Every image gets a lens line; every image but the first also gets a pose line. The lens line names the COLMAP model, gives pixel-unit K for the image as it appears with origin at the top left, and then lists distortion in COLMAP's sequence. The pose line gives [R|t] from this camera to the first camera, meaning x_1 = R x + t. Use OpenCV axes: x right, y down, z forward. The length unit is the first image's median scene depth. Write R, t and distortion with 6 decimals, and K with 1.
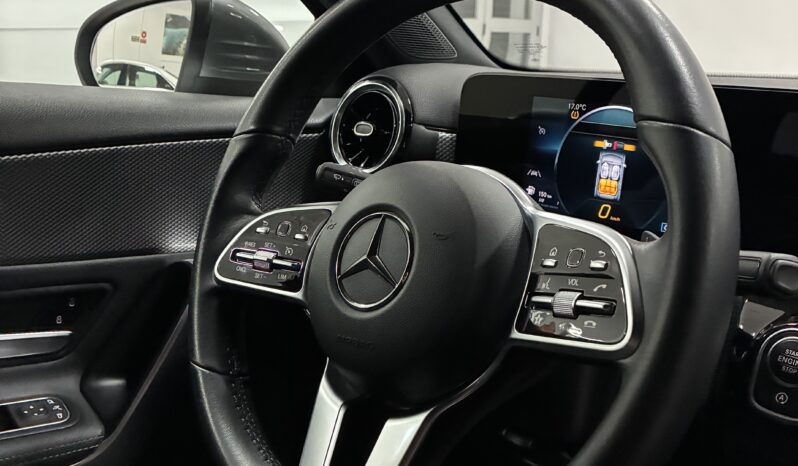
lens RADIAL K [[814.3, 0, 392.9], [0, 814.3, 236.3], [0, 0, 1]] dist [0.041752, 0.000000]
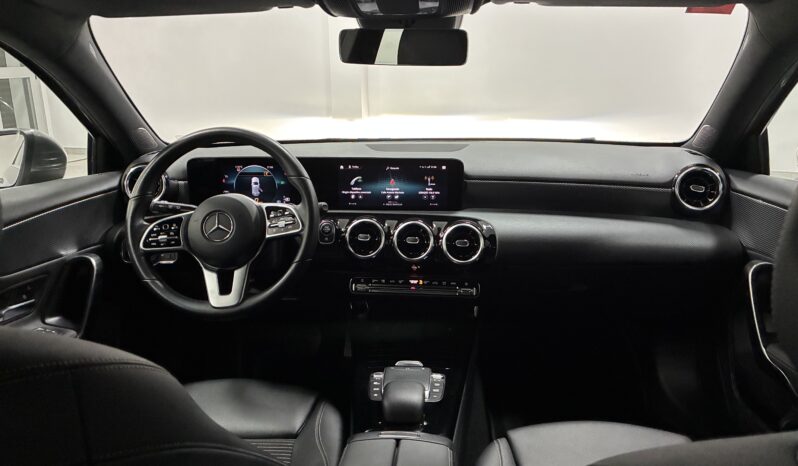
lens RADIAL K [[598.2, 0, 405.4], [0, 598.2, 231.1], [0, 0, 1]] dist [0.034311, -0.048210]
pose [[0.736471, -0.215008, 0.641390, -0.837399], [0.191561, 0.975621, 0.107091, -0.056522], [-0.648779, 0.043996, 0.759704, -1.103515]]
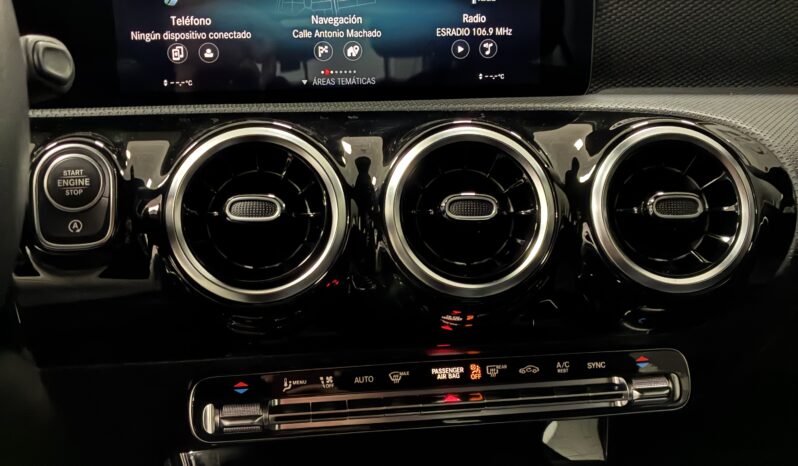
lens RADIAL K [[814.3, 0, 391.2], [0, 814.3, 228.4], [0, 0, 1]] dist [0.041752, 0.000000]
pose [[0.552355, -0.258298, 0.792582, -0.017943], [0.221969, 0.962031, 0.158829, 0.106629], [-0.803513, 0.088199, 0.588717, 0.183081]]
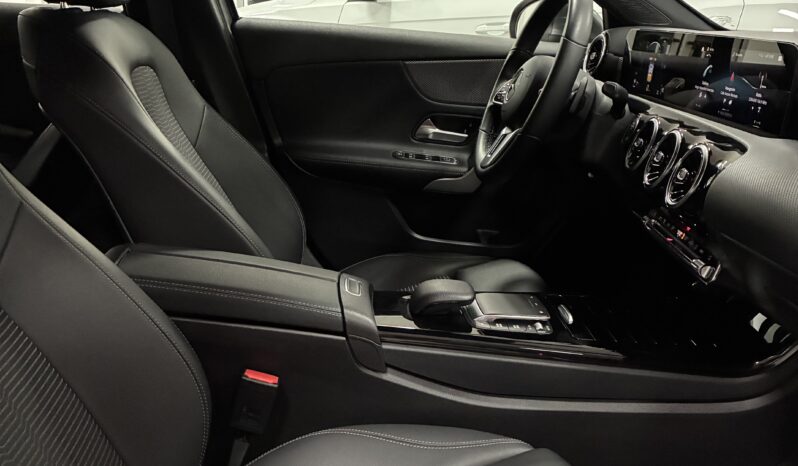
lens RADIAL K [[814.3, 0, 395.2], [0, 814.3, 229.5], [0, 0, 1]] dist [0.041752, 0.000000]
pose [[0.762102, 0.151754, -0.629422, 1.340112], [-0.143783, 0.987537, 0.064004, 0.349467], [0.631290, 0.041723, 0.774423, -1.348209]]
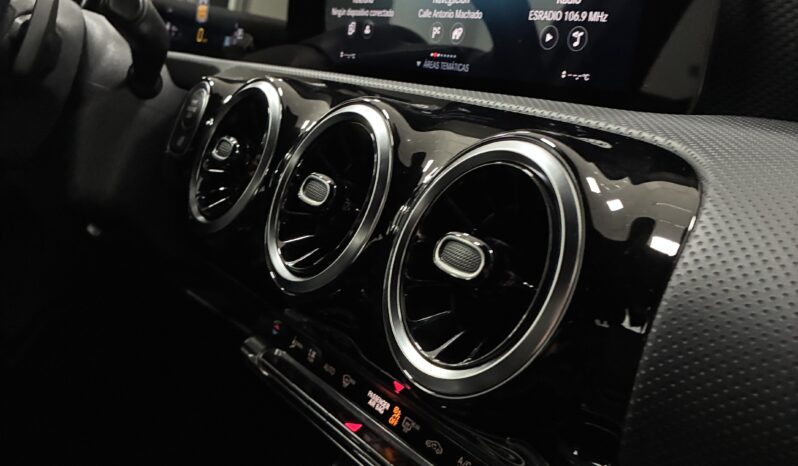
lens RADIAL K [[814.3, 0, 401.0], [0, 814.3, 226.8], [0, 0, 1]] dist [0.041752, 0.000000]
pose [[0.993701, 0.055190, -0.097535, 0.694331], [-0.057651, 0.998081, -0.022597, 0.252410], [0.096101, 0.028078, 0.994975, -0.056648]]
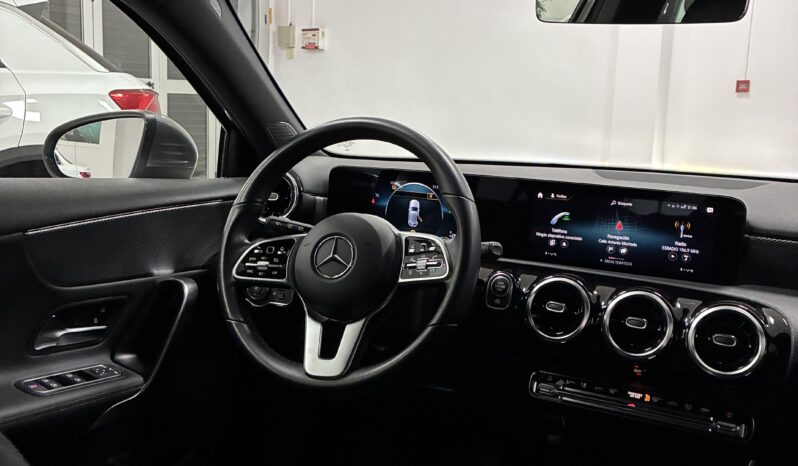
lens RADIAL K [[814.3, 0, 399.5], [0, 814.3, 225.7], [0, 0, 1]] dist [0.041752, 0.000000]
pose [[0.939544, -0.050324, 0.338711, -0.494947], [0.074744, 0.995430, -0.059436, 0.072933], [-0.334172, 0.081160, 0.939011, -0.969362]]
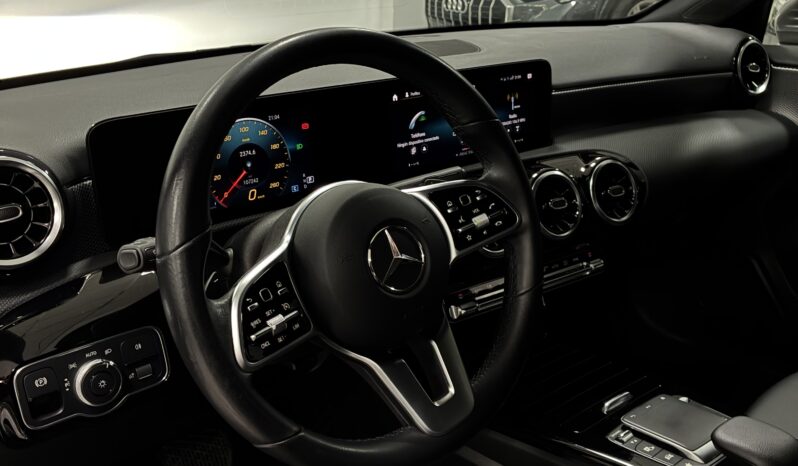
lens RADIAL K [[814.3, 0, 398.8], [0, 814.3, 237.2], [0, 0, 1]] dist [0.041752, 0.000000]
pose [[0.073584, -0.377344, 0.923145, -1.090228], [0.244490, 0.904233, 0.350125, -0.415007], [-0.966856, 0.199936, 0.158794, 0.602598]]
